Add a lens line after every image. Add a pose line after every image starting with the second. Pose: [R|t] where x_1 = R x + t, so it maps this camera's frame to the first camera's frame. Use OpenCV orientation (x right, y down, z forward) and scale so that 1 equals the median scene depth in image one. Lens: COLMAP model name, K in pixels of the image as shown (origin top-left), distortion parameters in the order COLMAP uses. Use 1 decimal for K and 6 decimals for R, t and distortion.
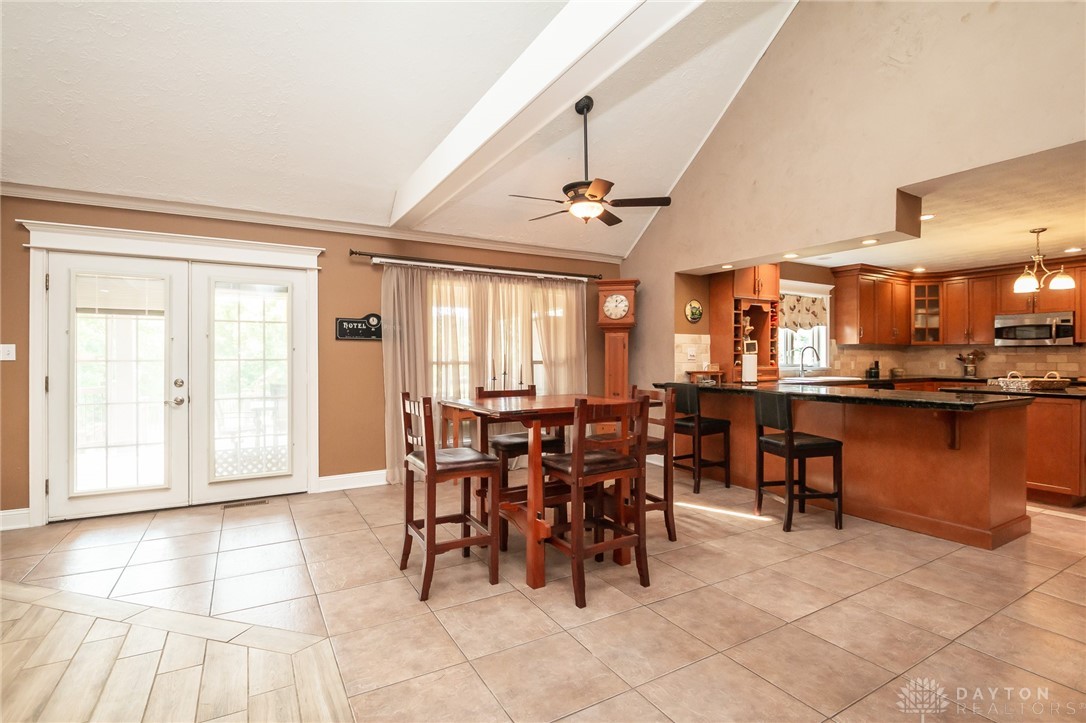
lens RADIAL K [[512.1, 0, 544.1], [0, 512.1, 350.9], [0, 0, 1]] dist [-0.004375, -0.001085]
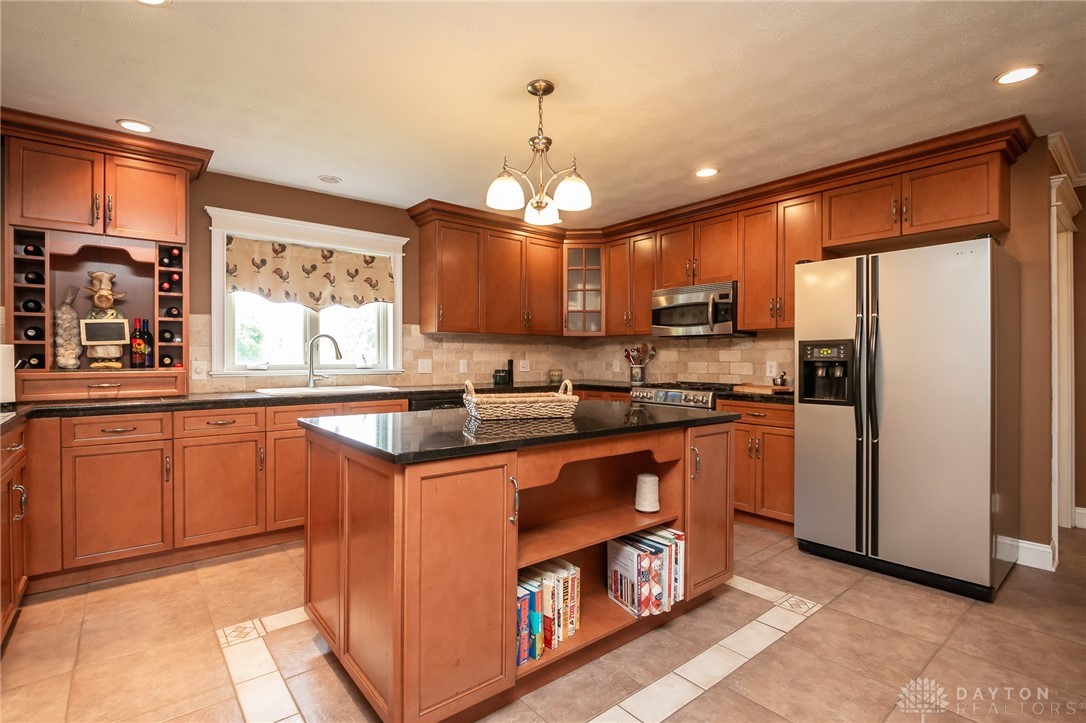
lens RADIAL K [[512.1, 0, 544.1], [0, 512.1, 350.9], [0, 0, 1]] dist [-0.004375, -0.001085]
pose [[0.987309, 0.001982, 0.158799, 0.650876], [-0.002015, 0.999998, 0.000049, 0.008956], [-0.158798, -0.000369, 0.987311, 0.376520]]
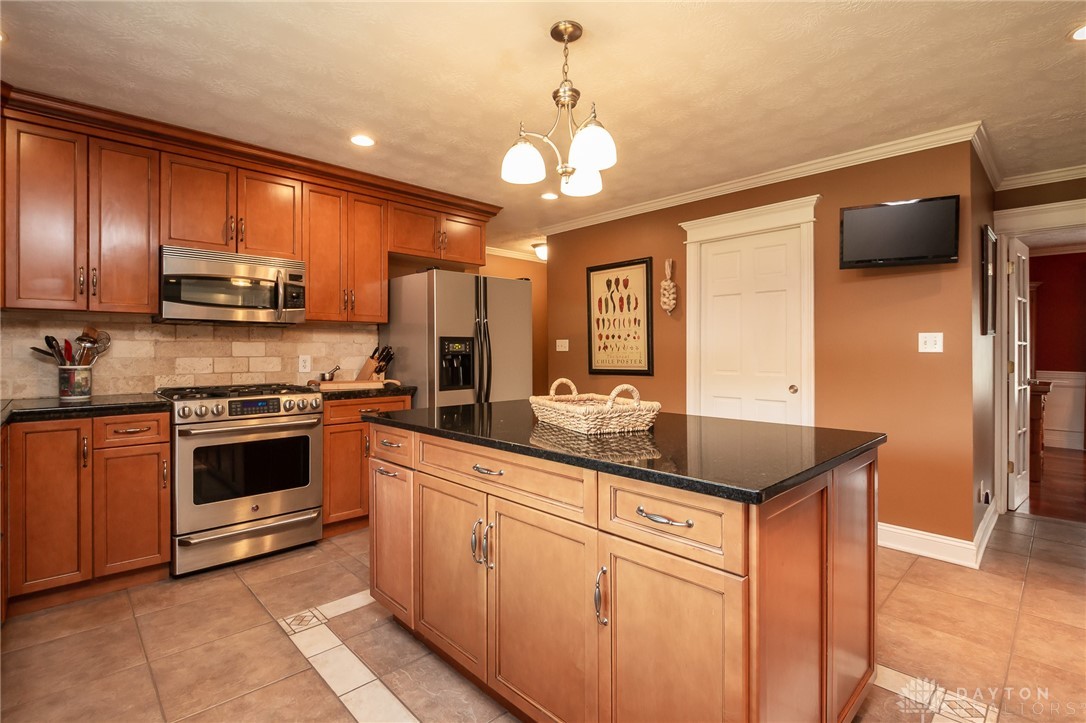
lens RADIAL K [[512.1, 0, 544.1], [0, 512.1, 350.9], [0, 0, 1]] dist [-0.004375, -0.001085]
pose [[-0.239429, -0.002420, 0.970911, 0.415560], [-0.011434, 0.999935, -0.000327, 0.013035], [-0.970847, -0.011179, -0.239441, 0.812219]]
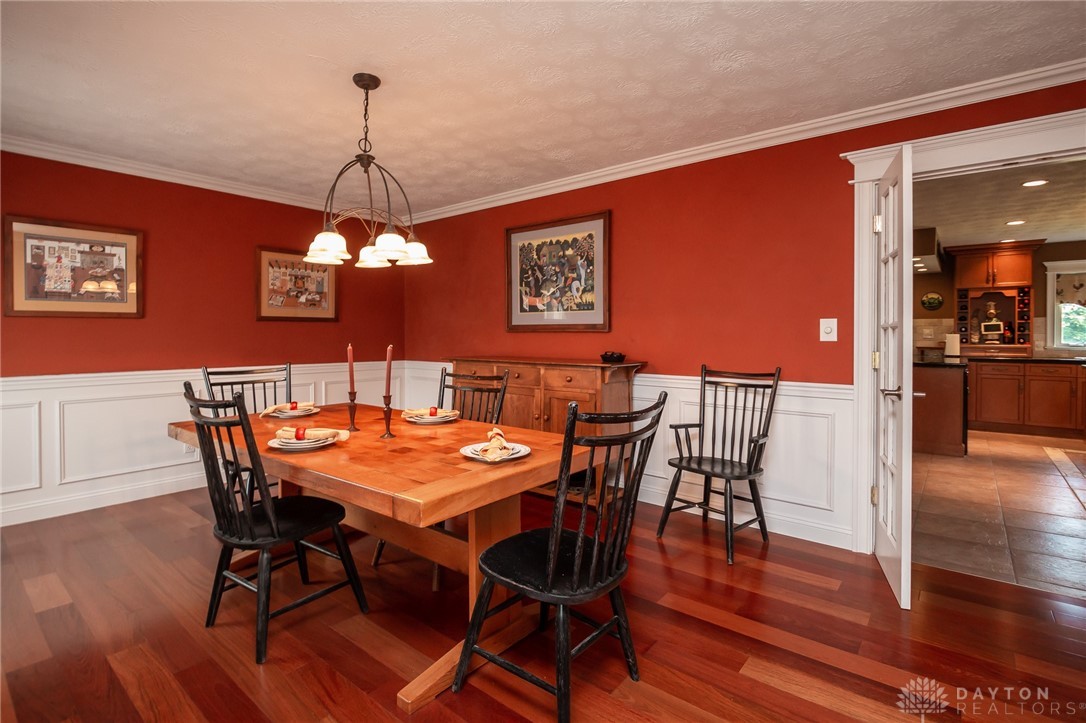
lens RADIAL K [[512.1, 0, 544.1], [0, 512.1, 350.9], [0, 0, 1]] dist [-0.004375, -0.001085]
pose [[0.355743, 0.026728, -0.934202, 0.980480], [0.011154, 0.999398, 0.032841, -0.004241], [0.934517, -0.022103, 0.355231, -0.325428]]
